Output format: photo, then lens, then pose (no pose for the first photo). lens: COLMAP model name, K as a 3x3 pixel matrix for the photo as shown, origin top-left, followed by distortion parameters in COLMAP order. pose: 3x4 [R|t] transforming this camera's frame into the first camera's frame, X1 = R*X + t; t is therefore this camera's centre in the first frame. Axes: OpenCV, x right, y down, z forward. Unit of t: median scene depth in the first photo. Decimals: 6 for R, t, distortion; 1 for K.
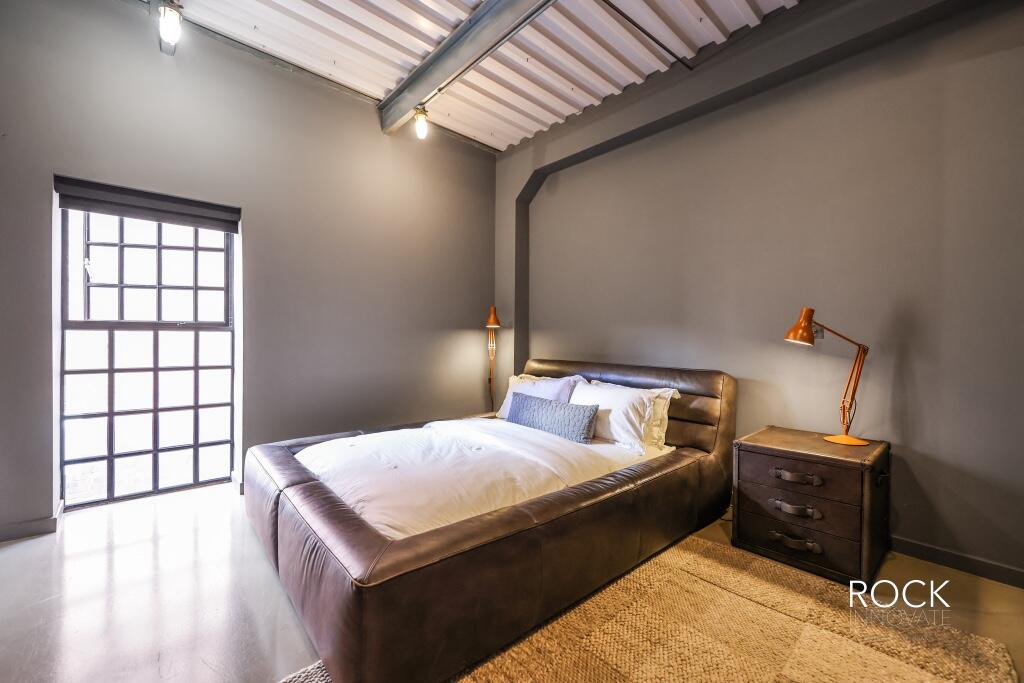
lens RADIAL K [[416.8, 0, 507.1], [0, 416.8, 344.1], [0, 0, 1]] dist [0.015896, -0.001583]
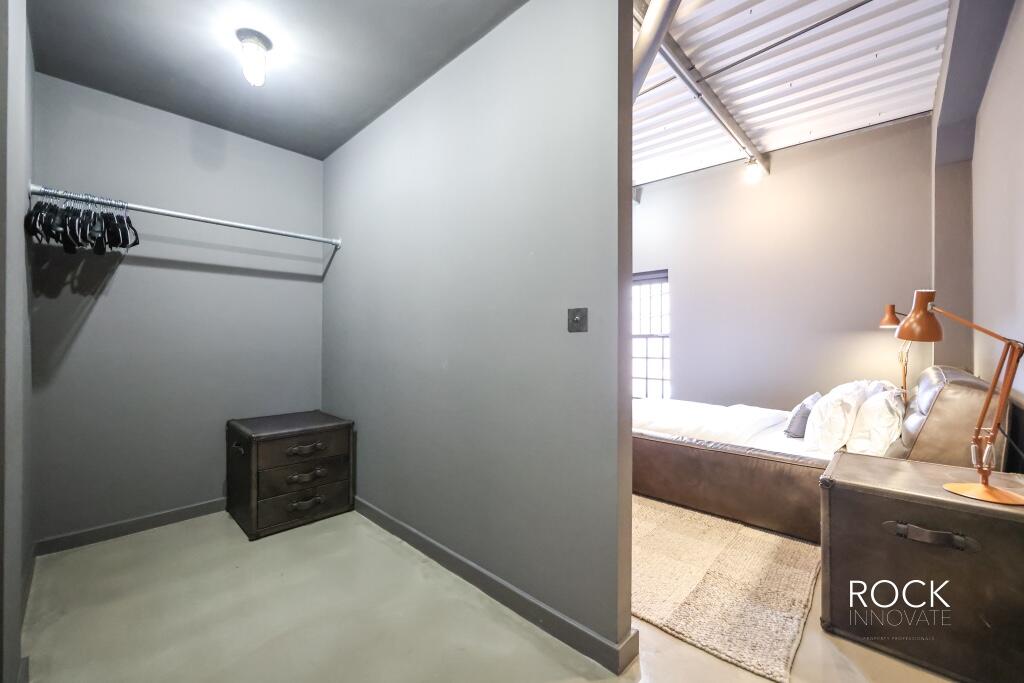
lens RADIAL K [[416.8, 0, 513.0], [0, 416.8, 343.1], [0, 0, 1]] dist [0.015896, -0.001583]
pose [[0.101748, -0.005440, -0.994795, 1.068238], [-0.020625, 0.999759, -0.007577, 0.020660], [0.994596, 0.021289, 0.101611, 0.187724]]
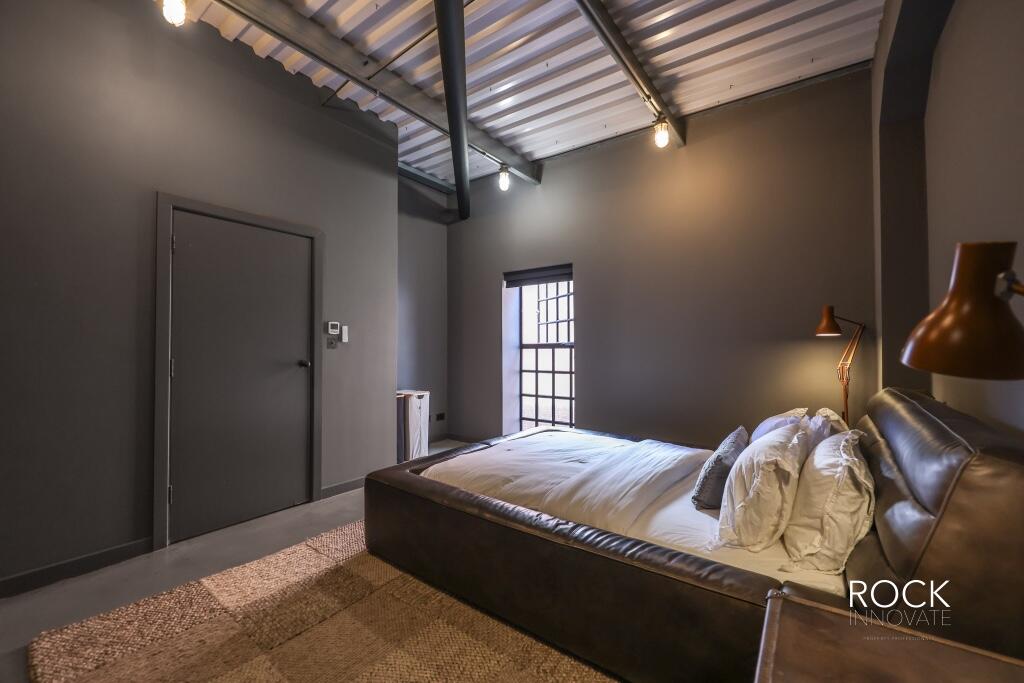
lens RADIAL K [[416.8, 0, 513.9], [0, 416.8, 348.0], [0, 0, 1]] dist [0.015896, -0.001583]
pose [[0.217441, -0.014176, -0.975971, 0.726233], [-0.011522, 0.999788, -0.017089, -0.004918], [0.976006, 0.014961, 0.217231, 0.508912]]
